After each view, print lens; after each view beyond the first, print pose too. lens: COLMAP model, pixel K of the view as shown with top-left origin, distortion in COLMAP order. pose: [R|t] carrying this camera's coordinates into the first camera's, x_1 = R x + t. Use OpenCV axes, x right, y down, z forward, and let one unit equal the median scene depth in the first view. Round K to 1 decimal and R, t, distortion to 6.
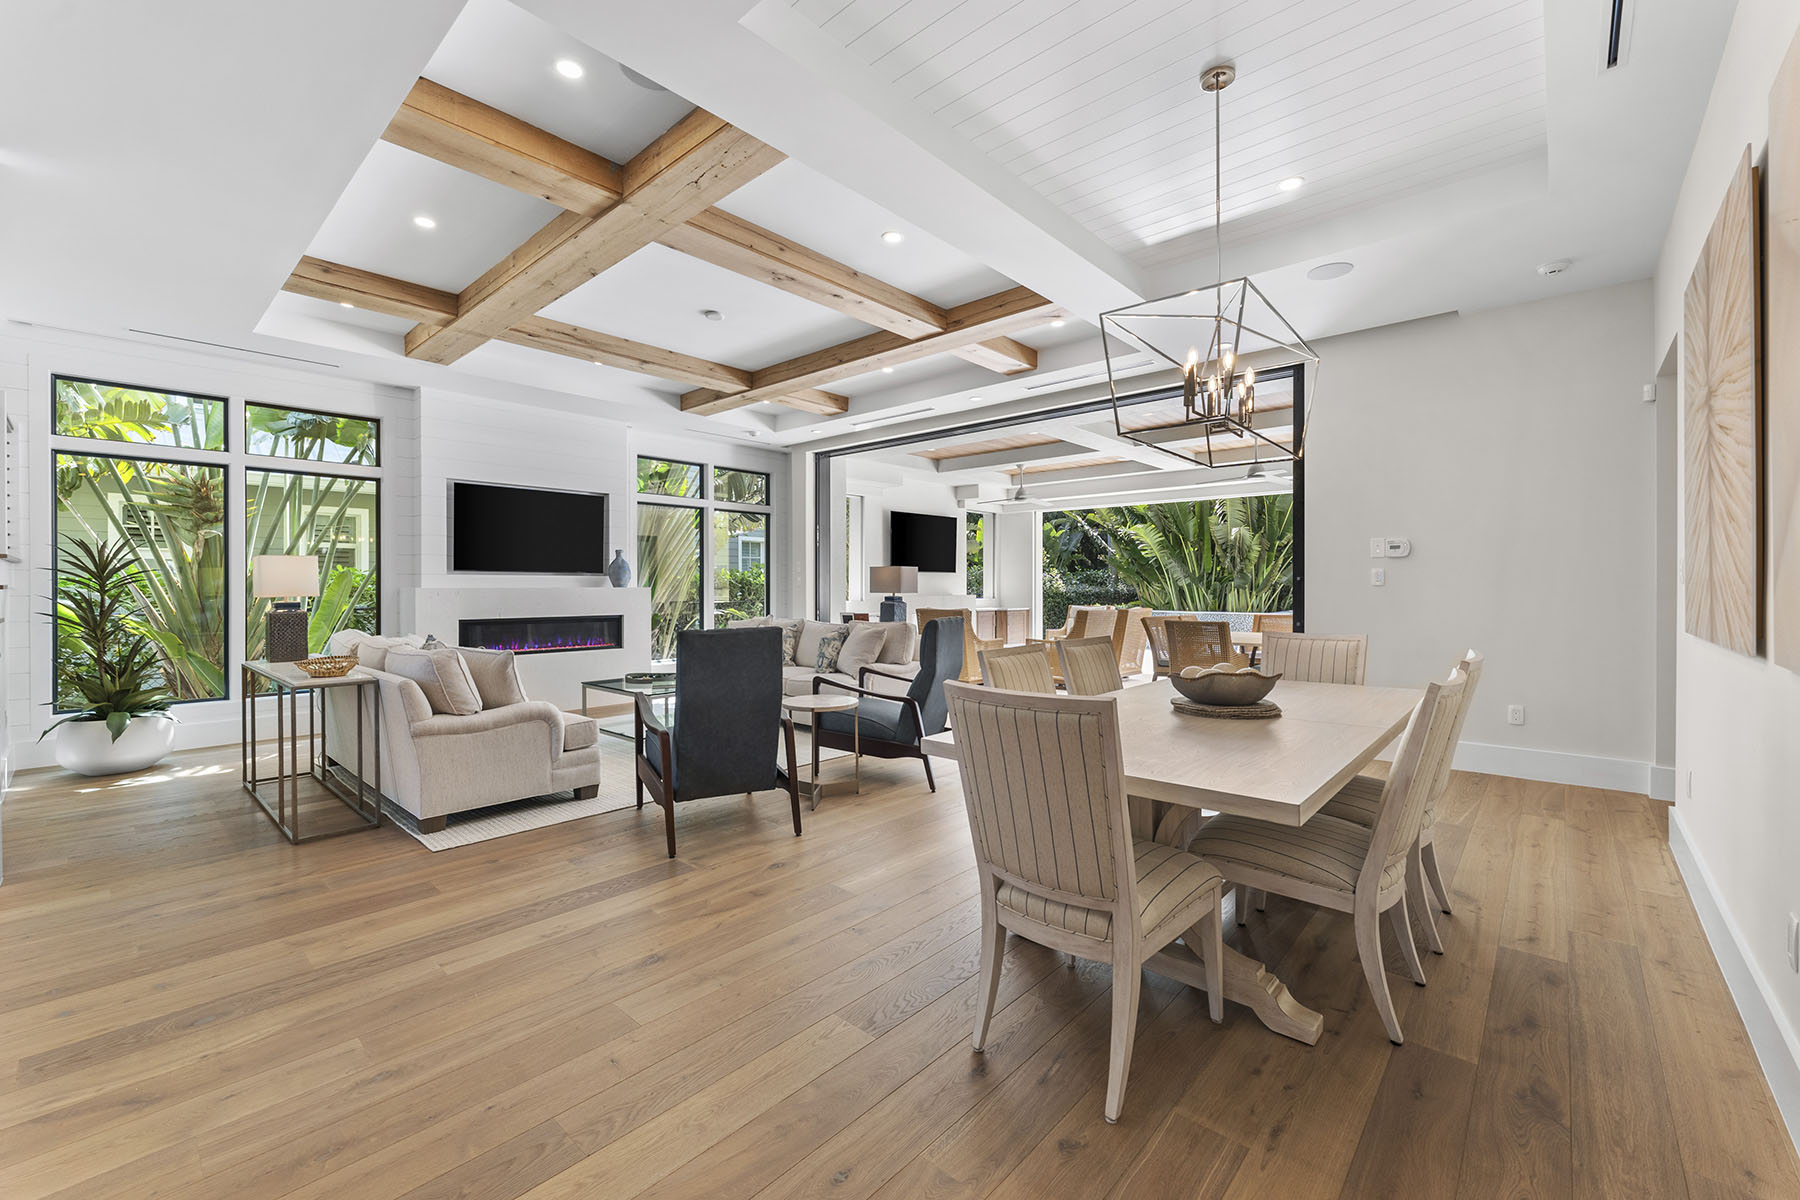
lens RADIAL K [[732.6, 0, 906.8], [0, 732.6, 589.4], [0, 0, 1]] dist [-0.002211, -0.000553]
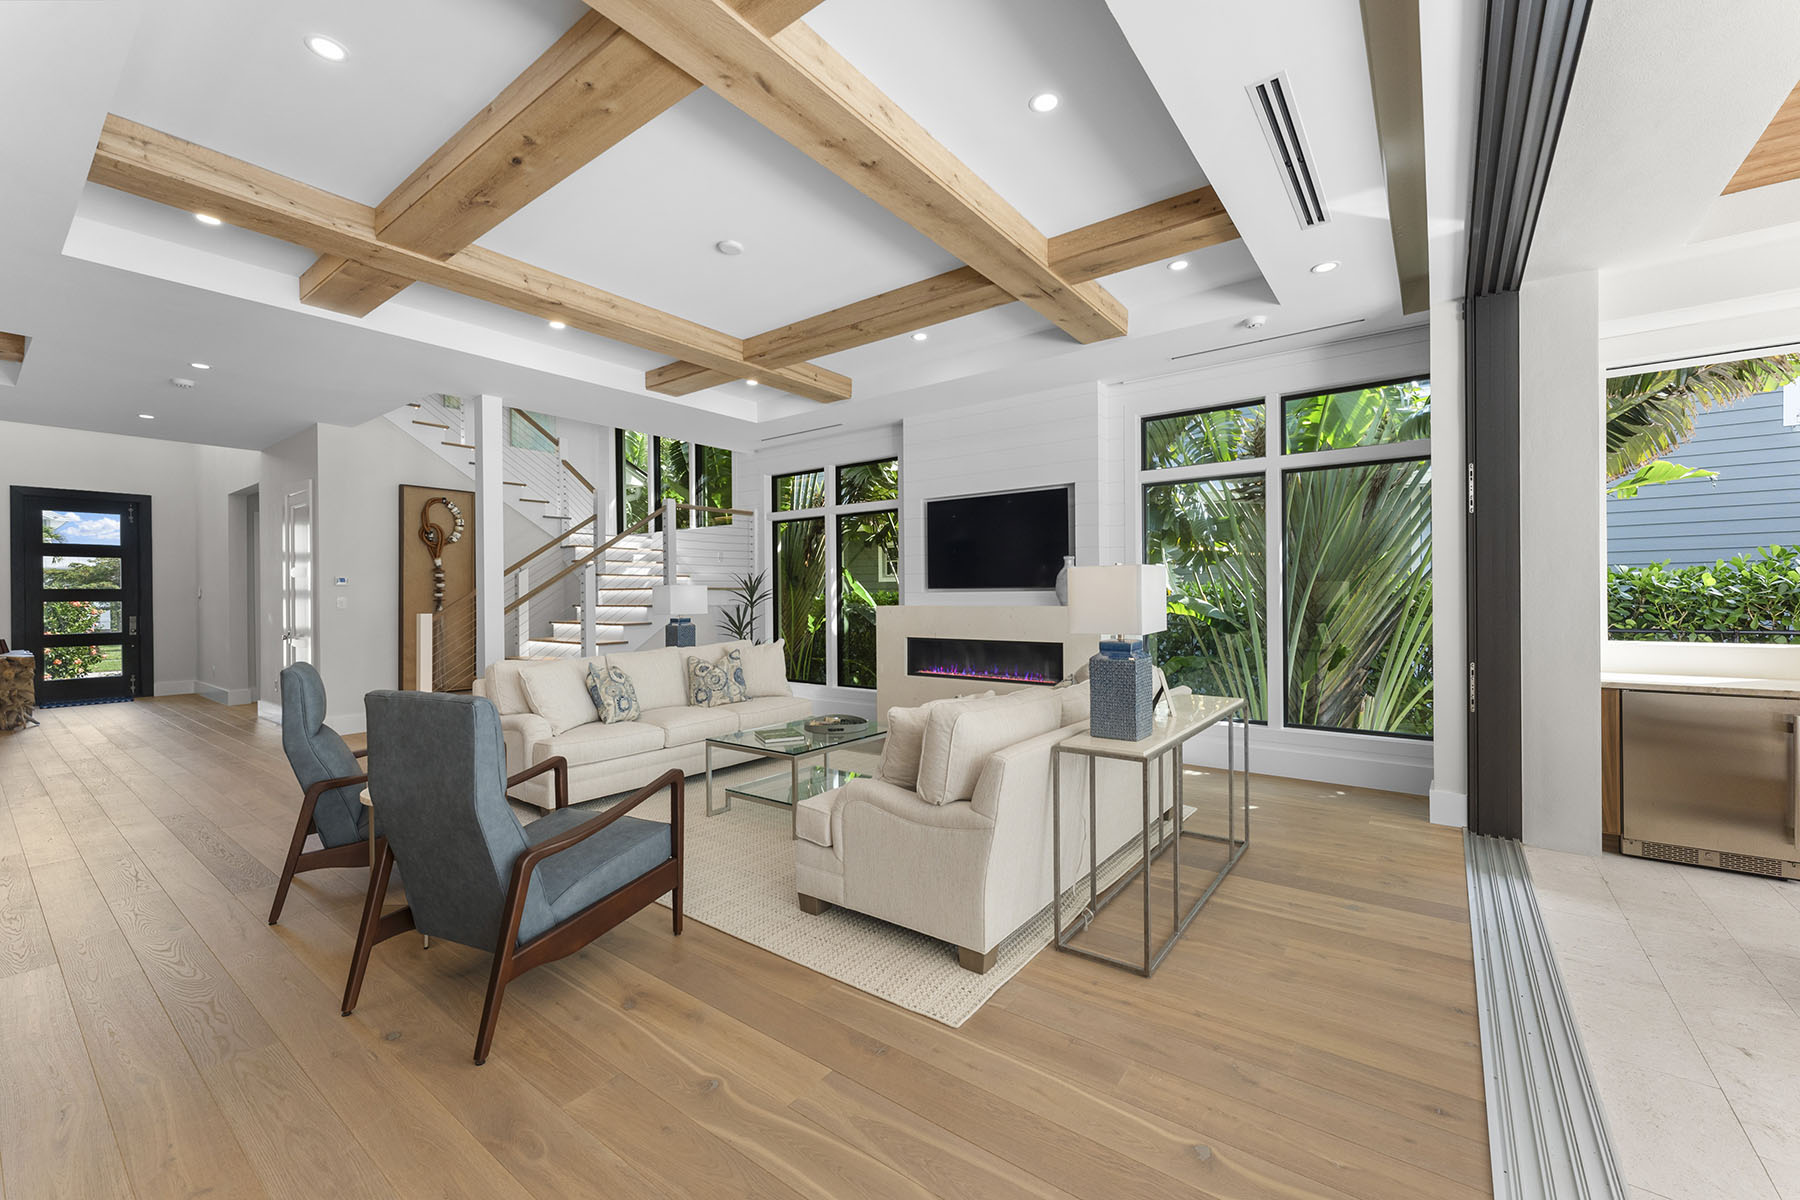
lens RADIAL K [[720.9, 0, 899.9], [0, 720.9, 597.2], [0, 0, 1]] dist [0.002751, 0.000205]
pose [[0.082141, 0.001926, -0.996619, 0.372587], [0.004259, 0.999988, 0.002284, -0.015333], [0.996612, -0.004433, 0.082132, 0.856860]]
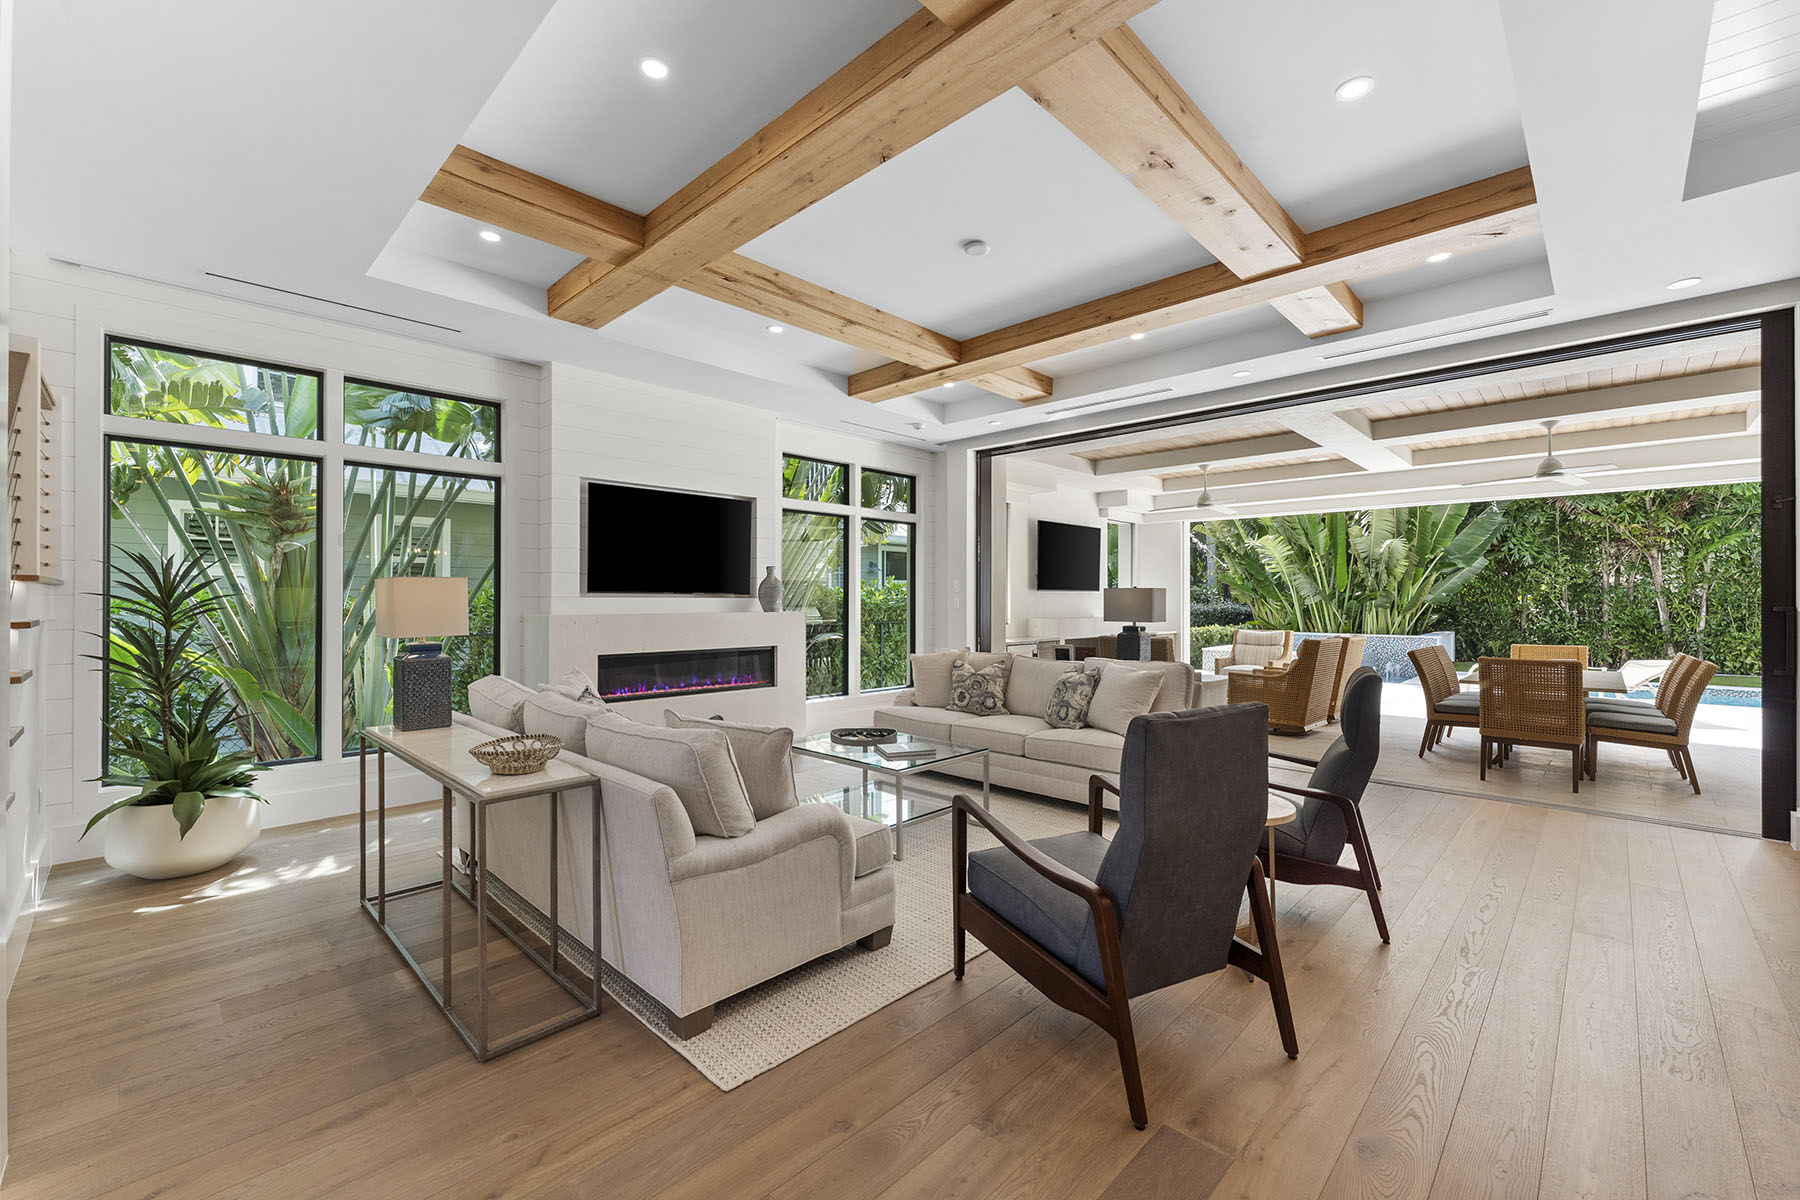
lens RADIAL K [[737.0, 0, 906.0], [0, 737.0, 597.3], [0, 0, 1]] dist [-0.002293, -0.000180]
pose [[0.999312, 0.002604, -0.036987, -0.235150], [-0.002886, 0.999967, -0.007576, -0.014893], [0.036966, 0.007678, 0.999287, 0.203490]]
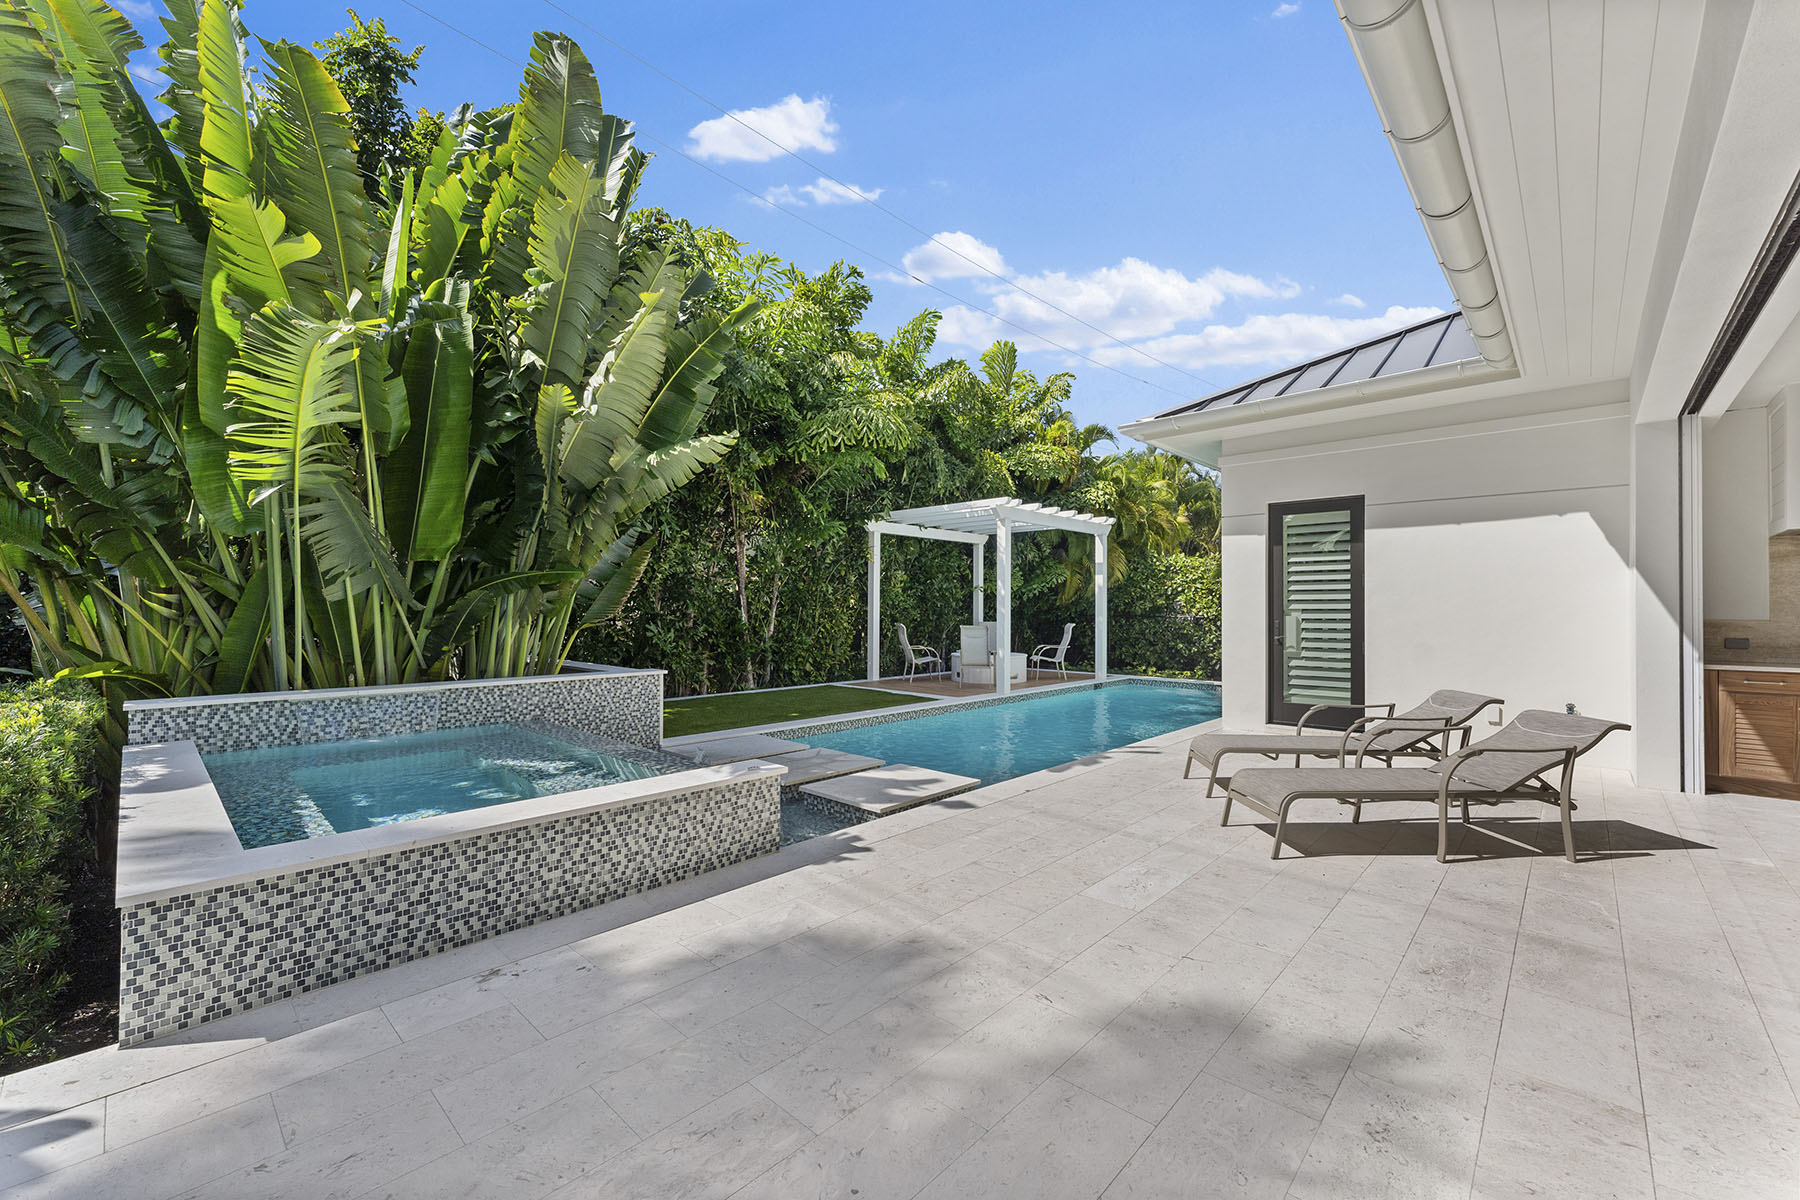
lens RADIAL K [[720.9, 0, 899.9], [0, 720.9, 597.2], [0, 0, 1]] dist [0.002751, 0.000205]
pose [[0.025442, 0.017542, 0.999522, 0.260469], [-0.000349, 0.999846, -0.017538, -0.002658], [-0.999676, 0.000097, 0.025444, 2.075542]]
